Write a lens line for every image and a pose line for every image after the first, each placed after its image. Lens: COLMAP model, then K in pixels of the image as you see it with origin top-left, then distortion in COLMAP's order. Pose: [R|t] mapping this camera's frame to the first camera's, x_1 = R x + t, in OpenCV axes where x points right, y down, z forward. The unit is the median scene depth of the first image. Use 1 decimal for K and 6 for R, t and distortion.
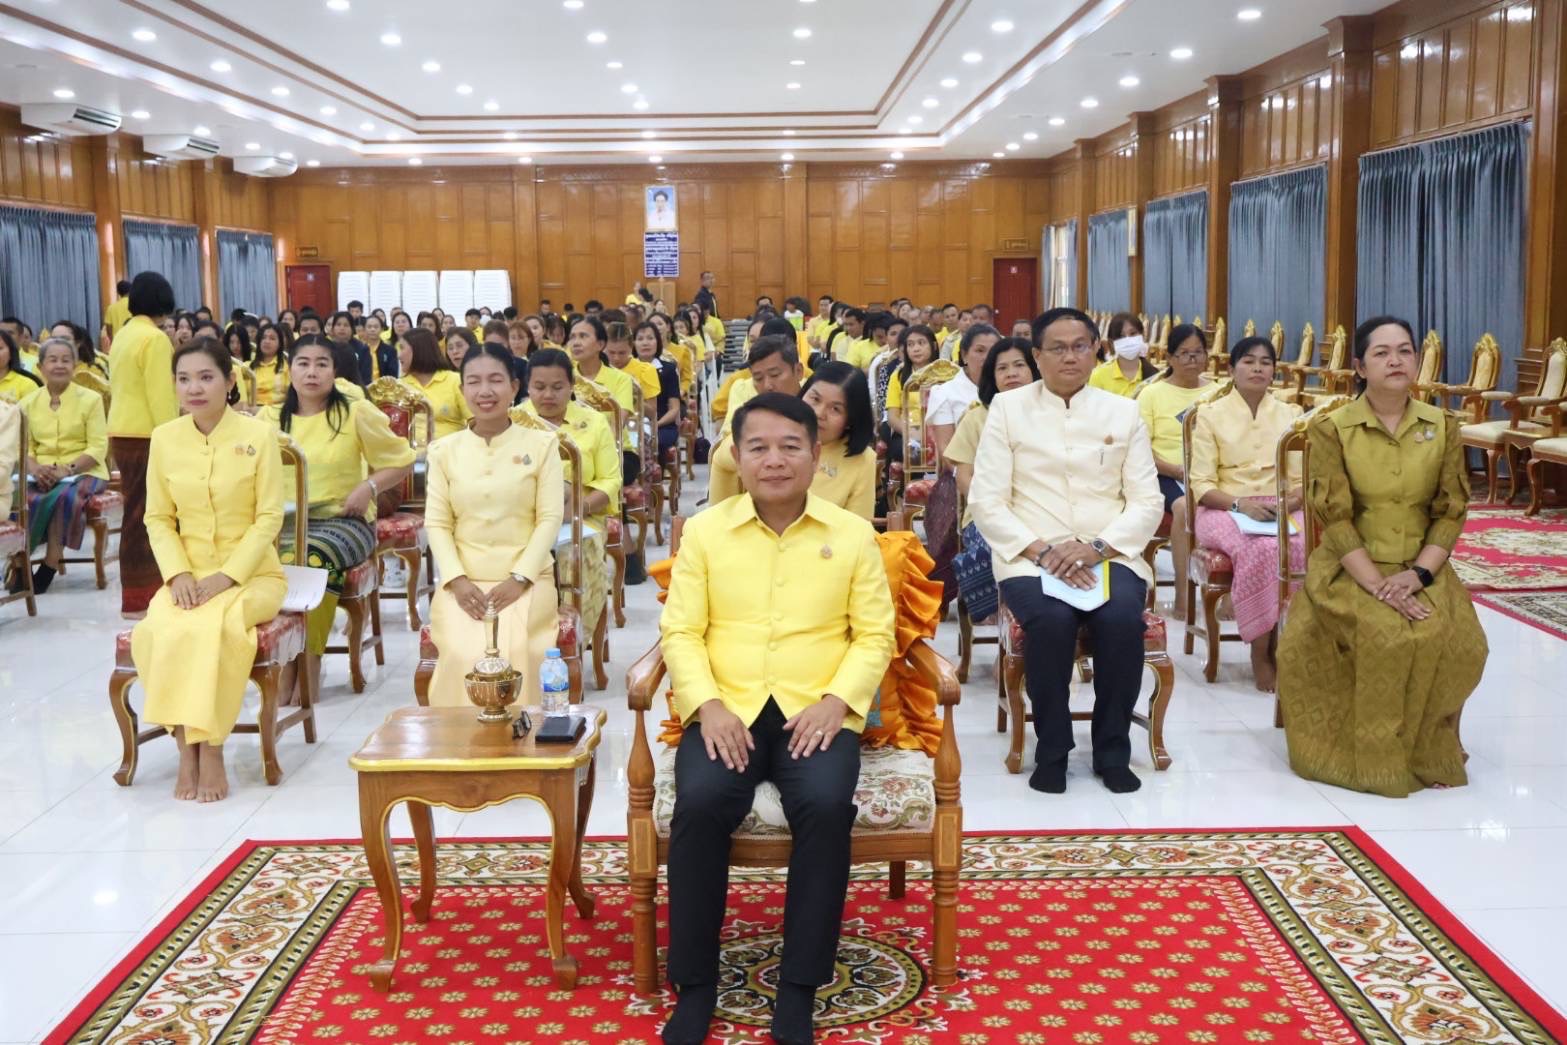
lens RADIAL K [[1755.6, 0, 768.1], [0, 1755.6, 528.1], [0, 0, 1]] dist [-0.002721, -0.007831]
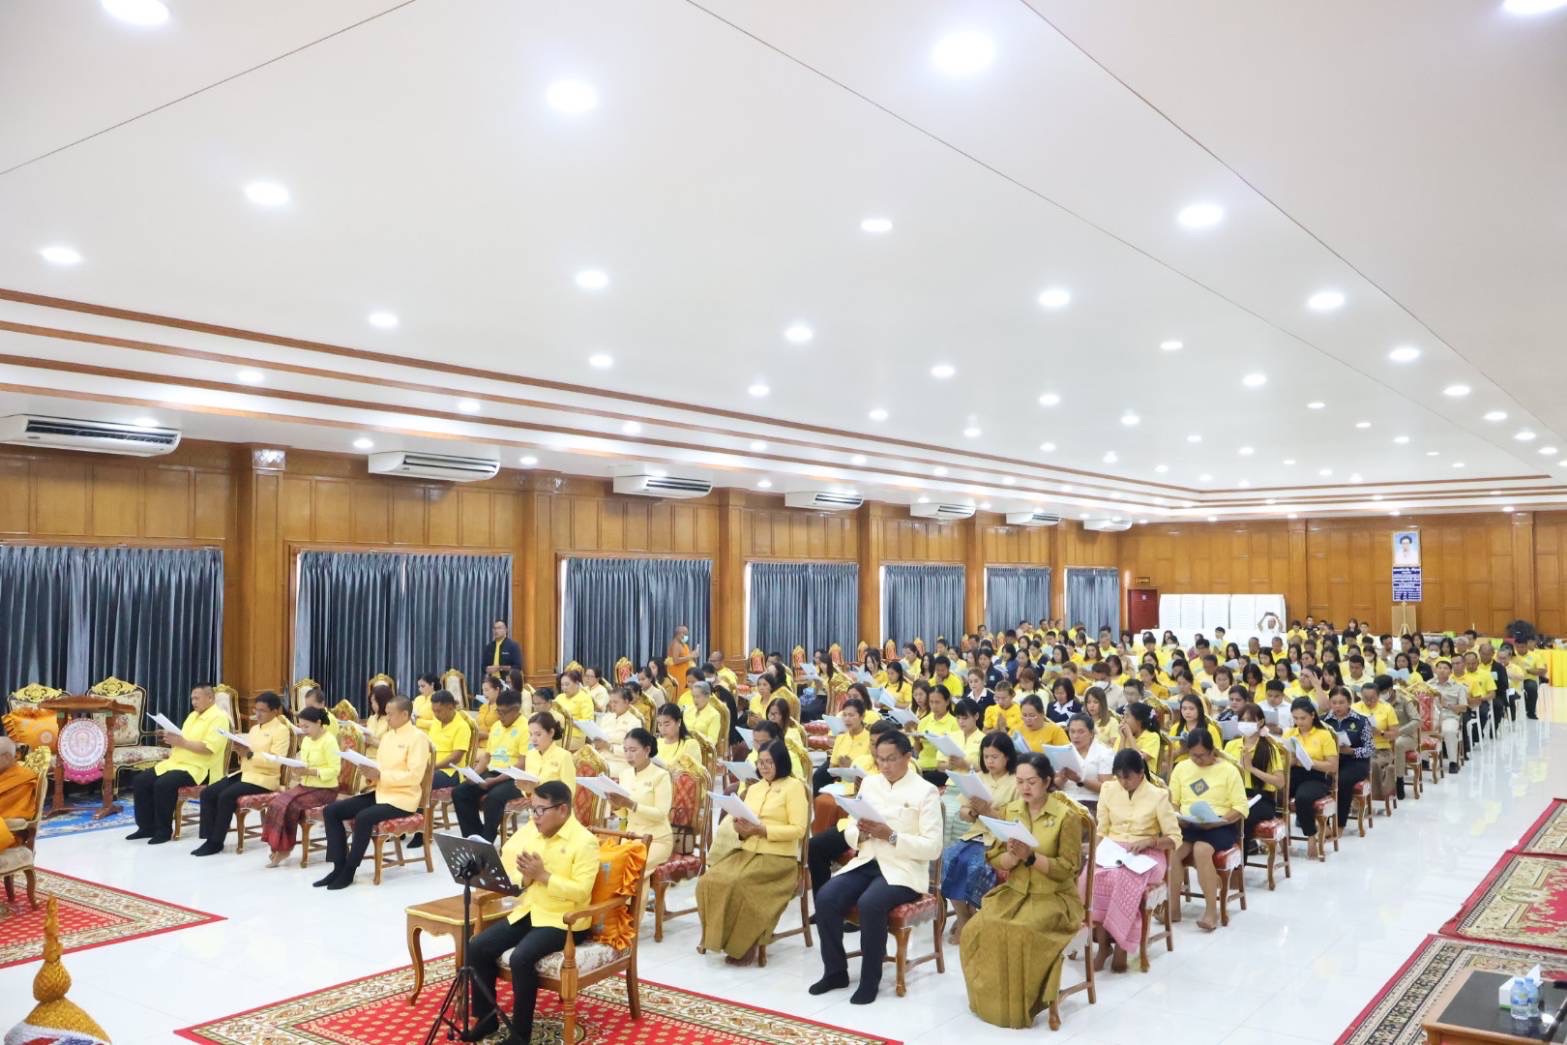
lens RADIAL K [[1285.8, 0, 783.5], [0, 1285.8, 522.5], [0, 0, 1]] dist [-0.005362, -0.001951]
pose [[0.798218, -0.020265, -0.602028, 0.301177], [-0.086548, 0.985206, -0.147914, -0.043743], [0.596119, 0.170172, 0.784655, -0.050286]]
